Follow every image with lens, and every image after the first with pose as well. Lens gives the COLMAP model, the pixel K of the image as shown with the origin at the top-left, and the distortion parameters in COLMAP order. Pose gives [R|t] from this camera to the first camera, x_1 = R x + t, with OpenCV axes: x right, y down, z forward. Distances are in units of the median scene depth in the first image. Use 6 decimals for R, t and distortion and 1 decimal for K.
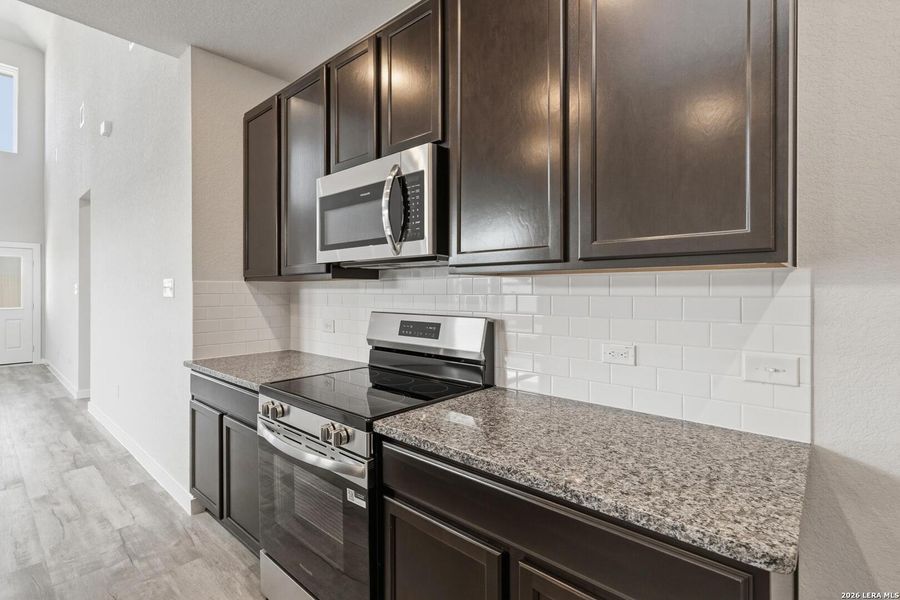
lens RADIAL K [[422.5, 0, 456.0], [0, 422.5, 292.8], [0, 0, 1]] dist [0.000143, 0.000847]
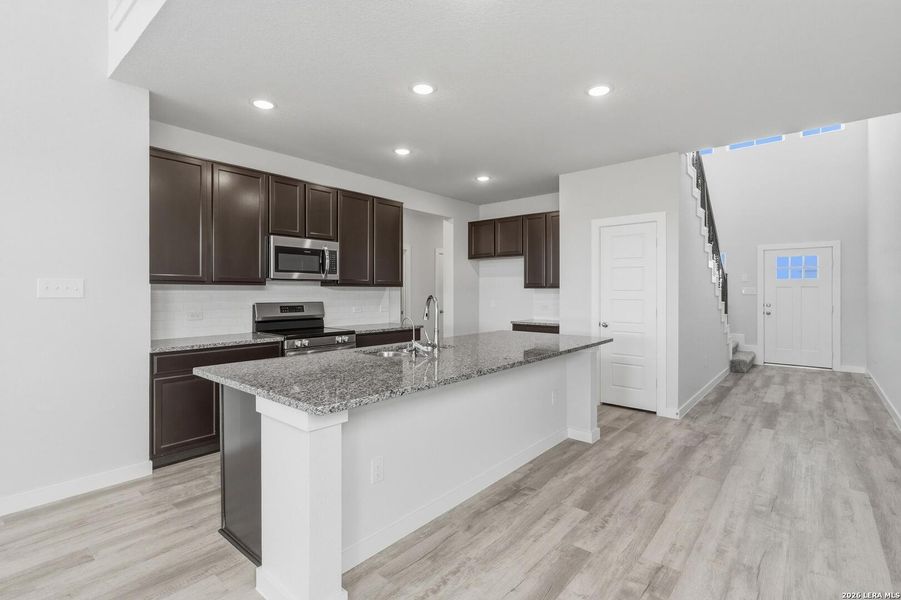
lens RADIAL K [[426.1, 0, 466.0], [0, 426.1, 293.6], [0, 0, 1]] dist [0.001001, 0.002120]
pose [[-0.037636, -0.006894, 0.999268, -2.280571], [-0.000258, 0.999976, 0.006889, -0.010165], [-0.999291, 0.000001, -0.037637, 0.158934]]
